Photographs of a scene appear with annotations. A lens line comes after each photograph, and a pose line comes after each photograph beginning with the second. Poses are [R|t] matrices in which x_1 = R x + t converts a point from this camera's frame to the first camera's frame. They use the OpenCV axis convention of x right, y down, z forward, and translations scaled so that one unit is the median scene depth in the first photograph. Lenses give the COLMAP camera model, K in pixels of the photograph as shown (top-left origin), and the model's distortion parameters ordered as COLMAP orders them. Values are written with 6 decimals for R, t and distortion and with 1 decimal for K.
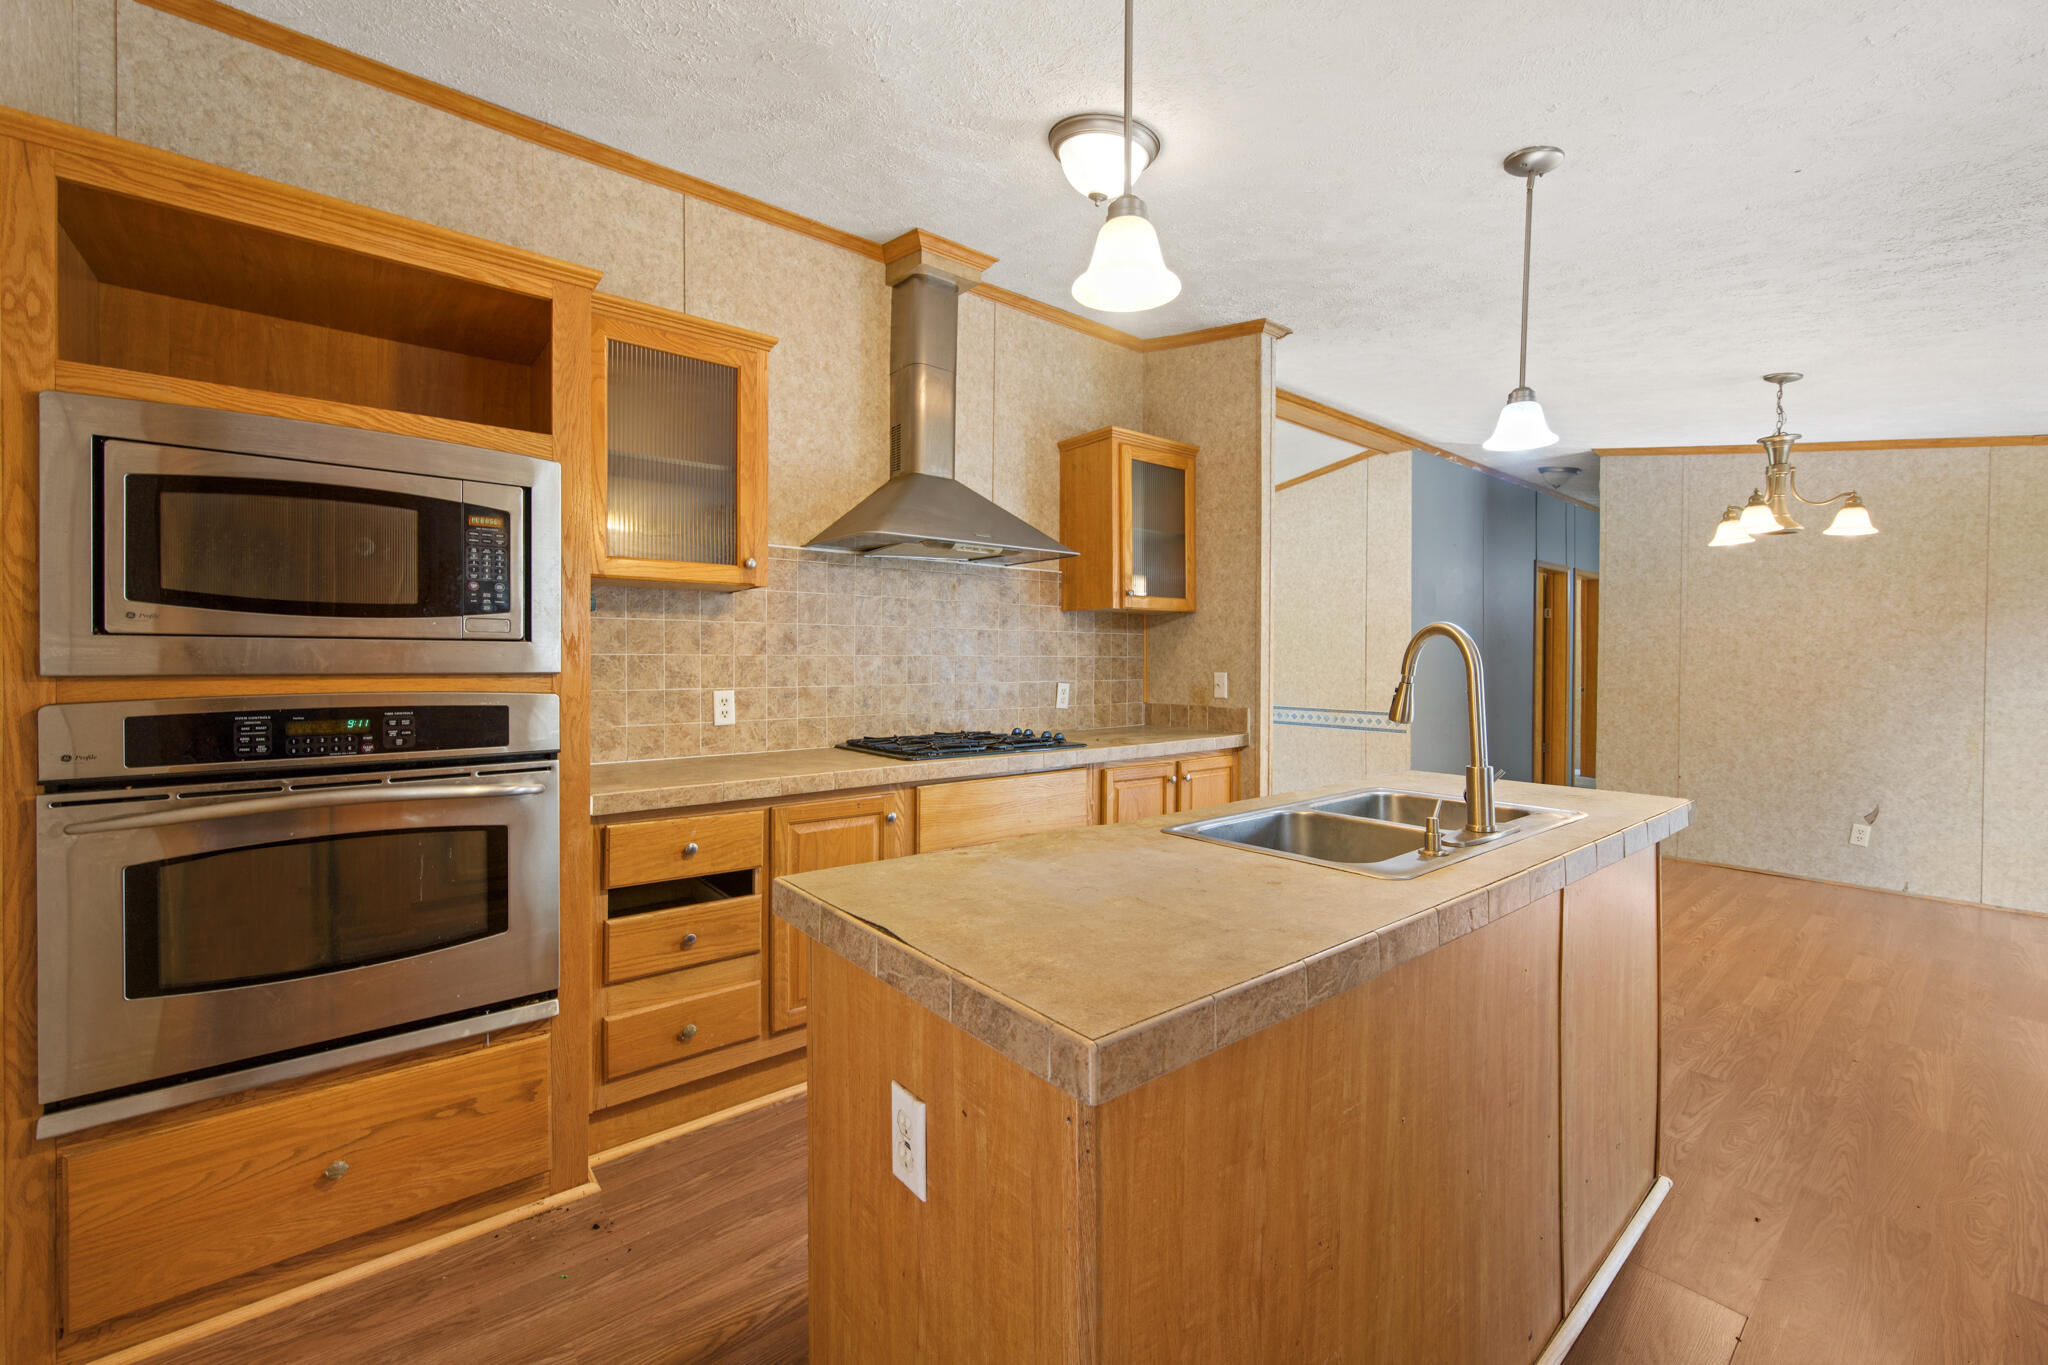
lens RADIAL K [[822.6, 0, 1027.8], [0, 822.6, 664.3], [0, 0, 1]] dist [-0.000406, 0.000681]
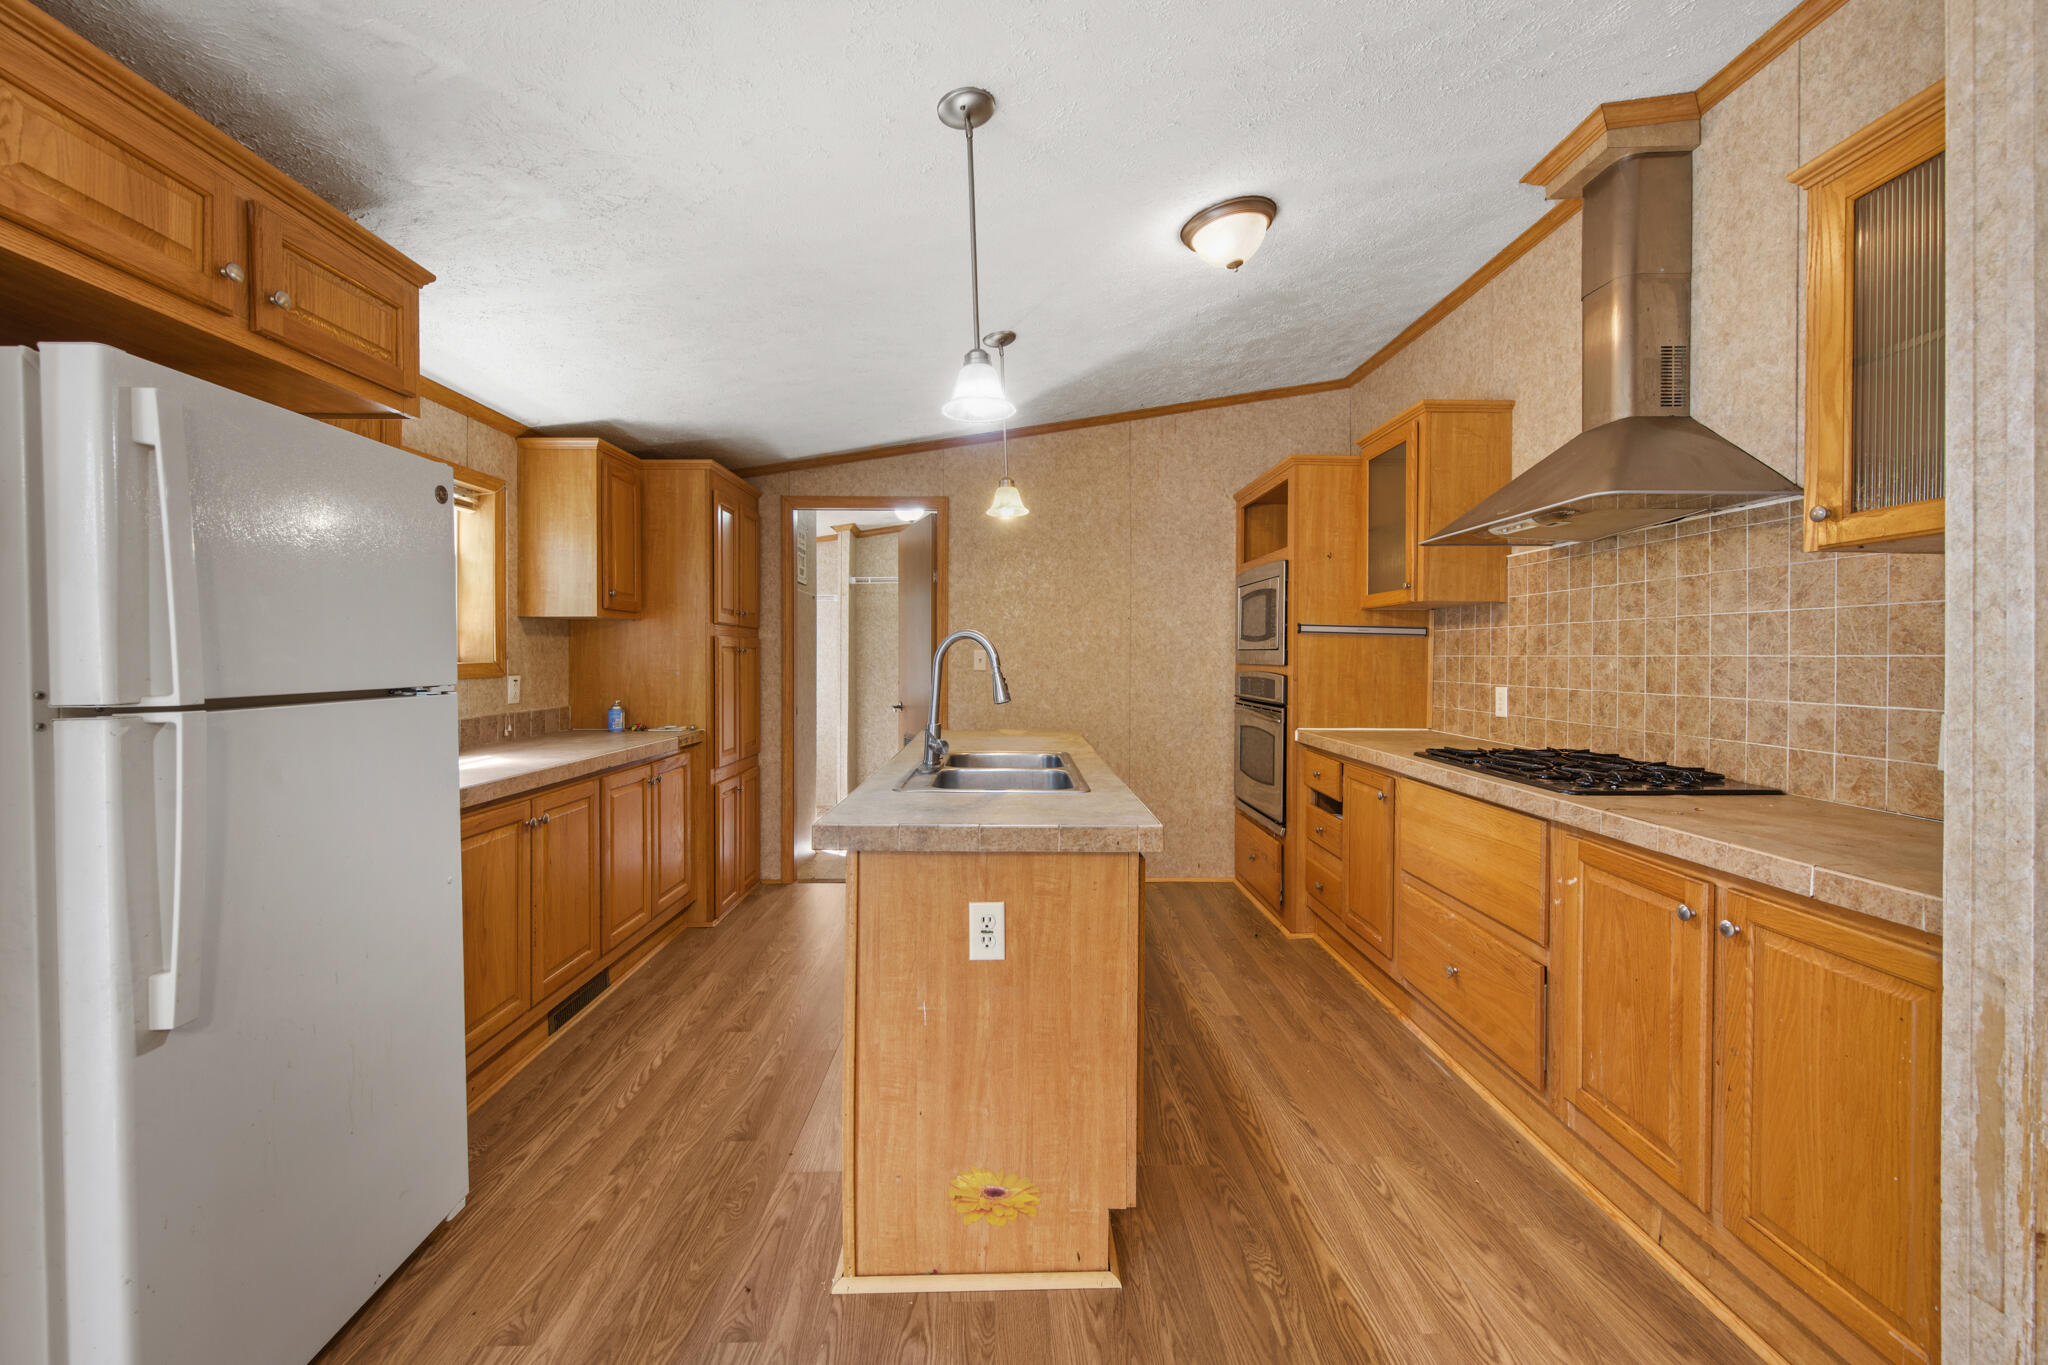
lens RADIAL K [[822.6, 0, 1029.6], [0, 822.6, 657.2], [0, 0, 1]] dist [-0.000406, 0.000681]
pose [[-0.616312, -0.005657, -0.787481, 0.805026], [-0.013096, 0.999910, 0.003067, -0.004065], [0.787393, 0.012203, -0.616331, 1.015608]]
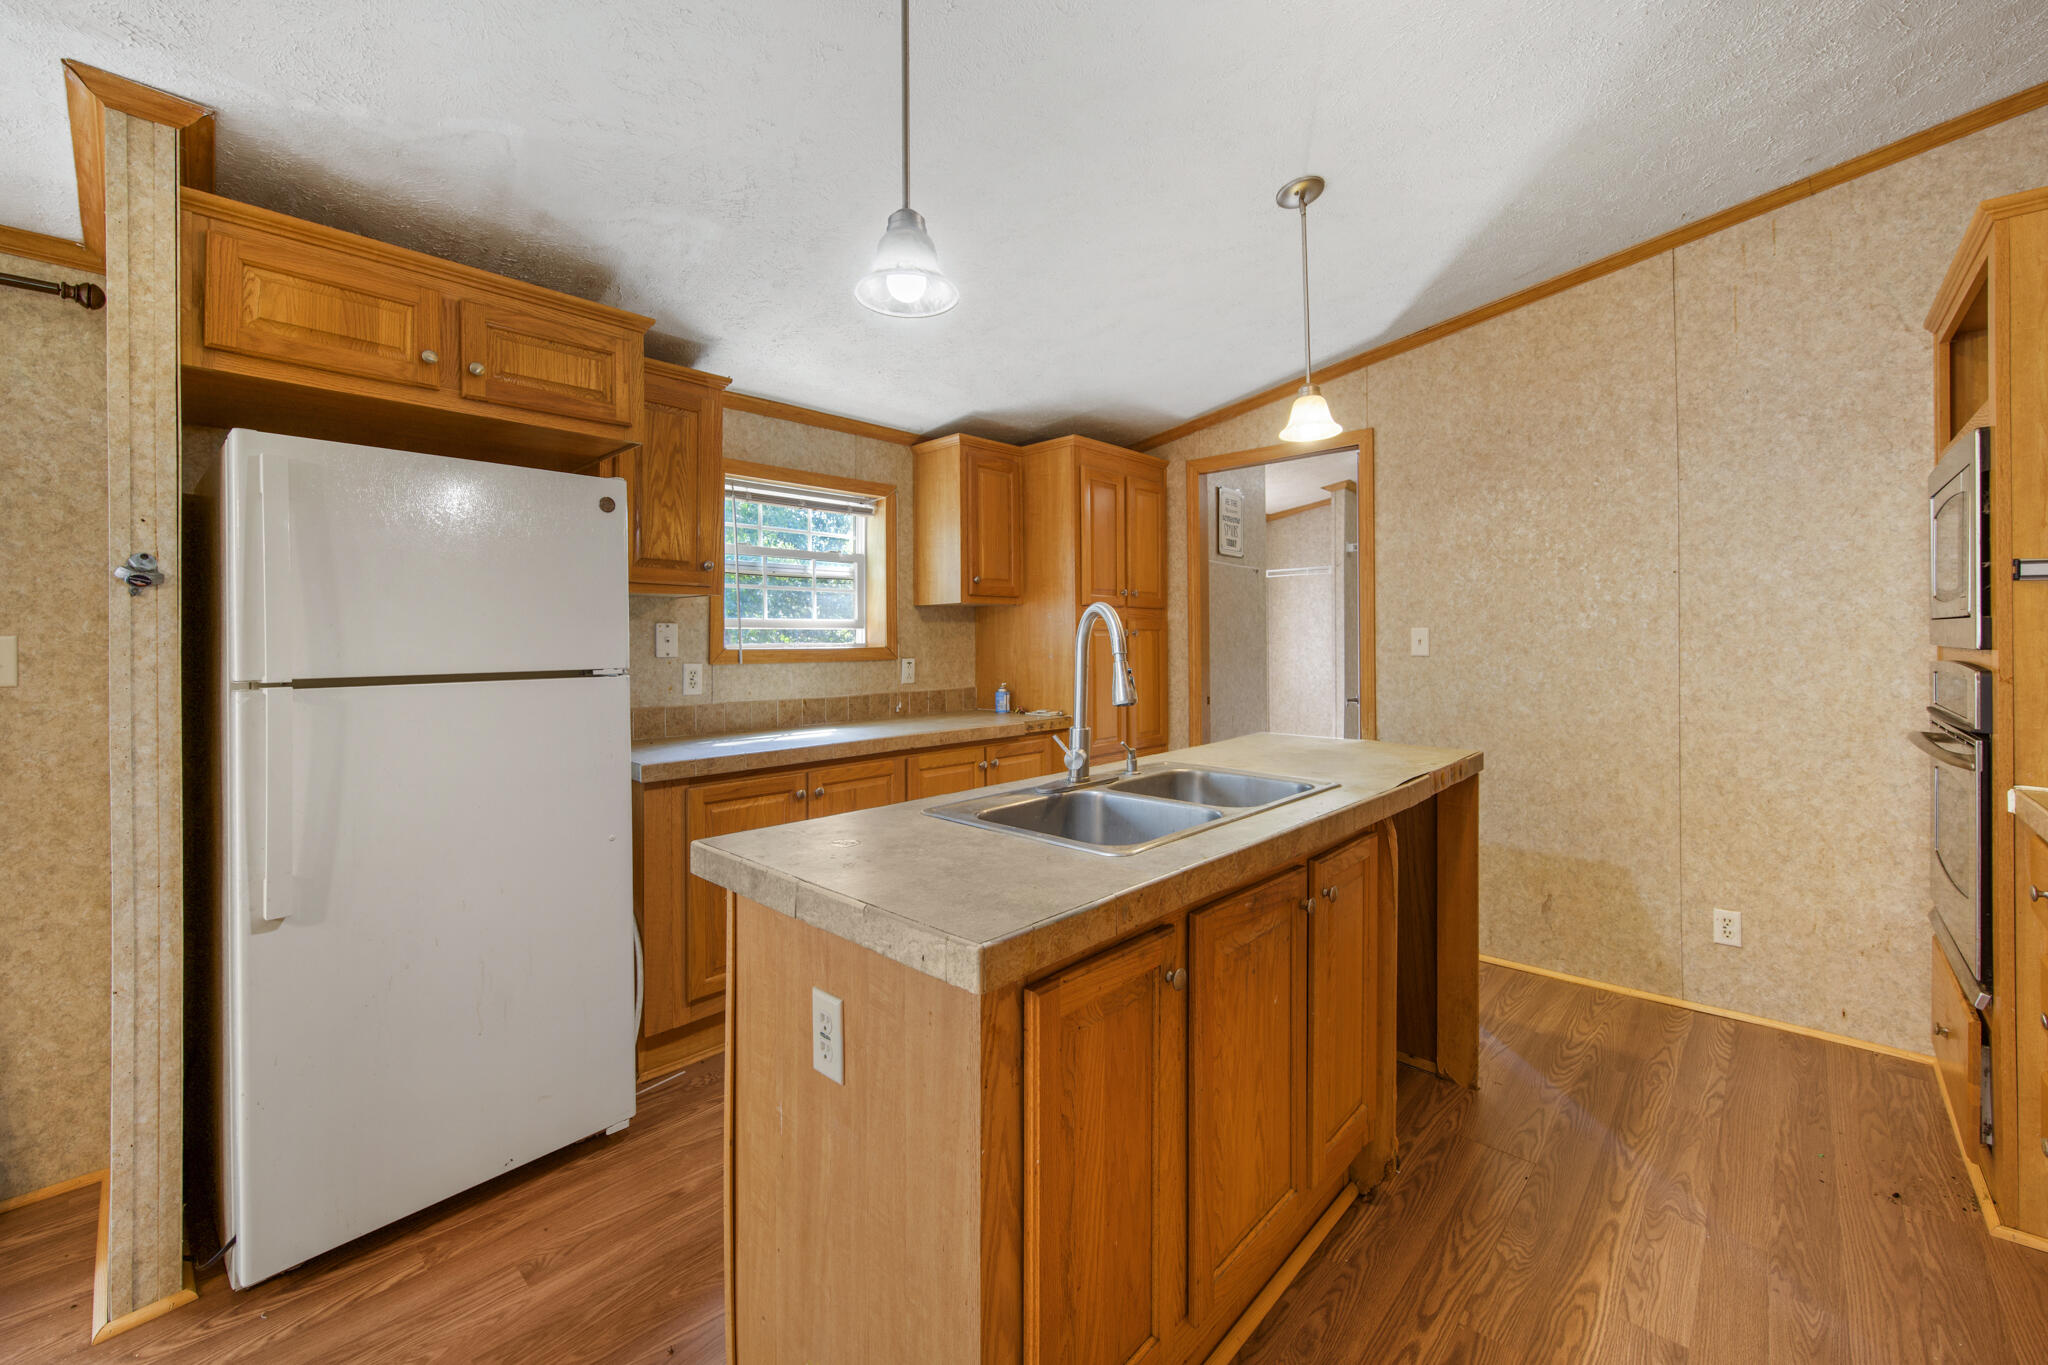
lens RADIAL K [[822.6, 0, 1024.4], [0, 822.6, 637.5], [0, 0, 1]] dist [-0.000406, 0.000681]
pose [[-0.991261, 0.002348, -0.131898, 0.376610], [0.001444, 0.999975, 0.006950, -0.006730], [0.131911, 0.006699, -0.991239, 1.044943]]
